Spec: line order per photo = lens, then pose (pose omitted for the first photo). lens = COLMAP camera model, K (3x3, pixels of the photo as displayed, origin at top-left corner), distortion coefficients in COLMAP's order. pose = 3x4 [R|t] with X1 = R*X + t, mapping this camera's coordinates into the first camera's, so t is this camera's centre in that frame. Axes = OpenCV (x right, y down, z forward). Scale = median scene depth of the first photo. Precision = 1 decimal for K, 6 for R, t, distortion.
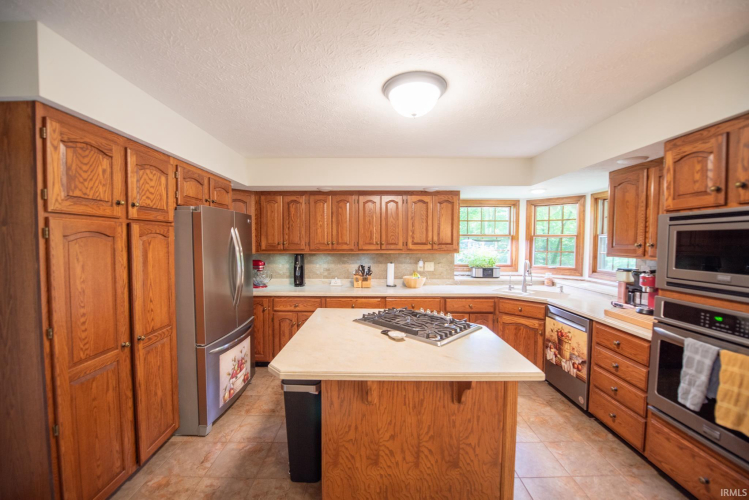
lens RADIAL K [[297.8, 0, 371.4], [0, 297.8, 254.8], [0, 0, 1]] dist [-0.018808, -0.001192]
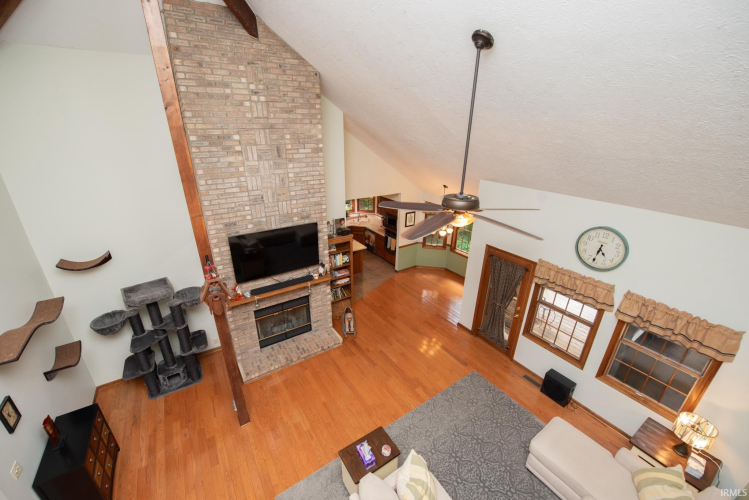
lens RADIAL K [[297.8, 0, 371.0], [0, 297.8, 252.4], [0, 0, 1]] dist [-0.018808, -0.001192]
pose [[0.836134, -0.210887, 0.506366, -1.353134], [0.021781, 0.935178, 0.353508, -0.915132], [-0.548092, -0.284551, 0.786527, -2.139636]]
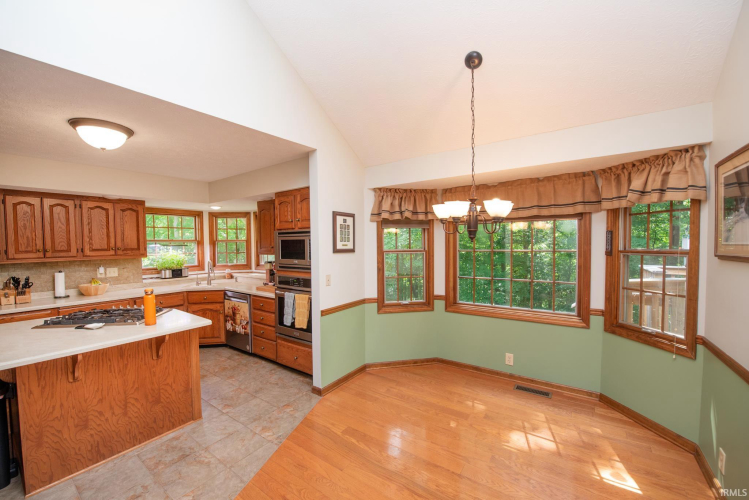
lens RADIAL K [[297.8, 0, 373.3], [0, 297.8, 253.1], [0, 0, 1]] dist [-0.018808, -0.001192]
pose [[0.577346, -0.038357, 0.815598, -0.157252], [0.048621, 0.998738, 0.012552, 0.008422], [-0.815051, 0.032408, 0.578483, -0.453462]]
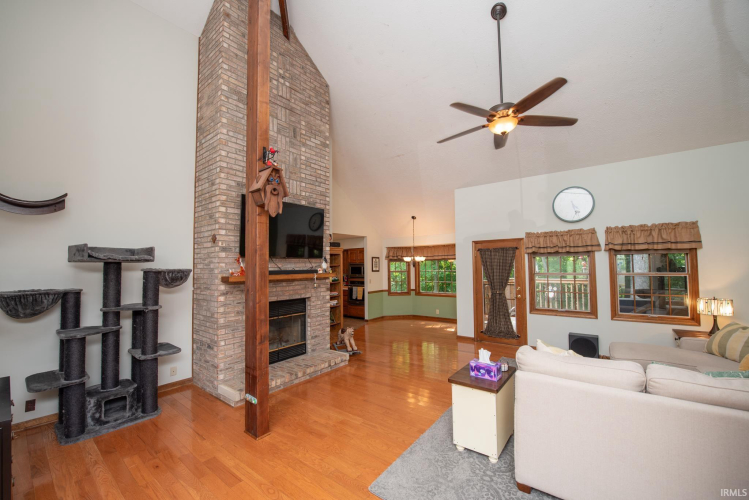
lens RADIAL K [[297.8, 0, 371.1], [0, 297.8, 252.6], [0, 0, 1]] dist [-0.018808, -0.001192]
pose [[0.617417, 0.026300, 0.786196, -1.926749], [0.047722, 0.996348, -0.070807, 0.038070], [-0.785187, 0.081237, 0.613907, -1.700471]]
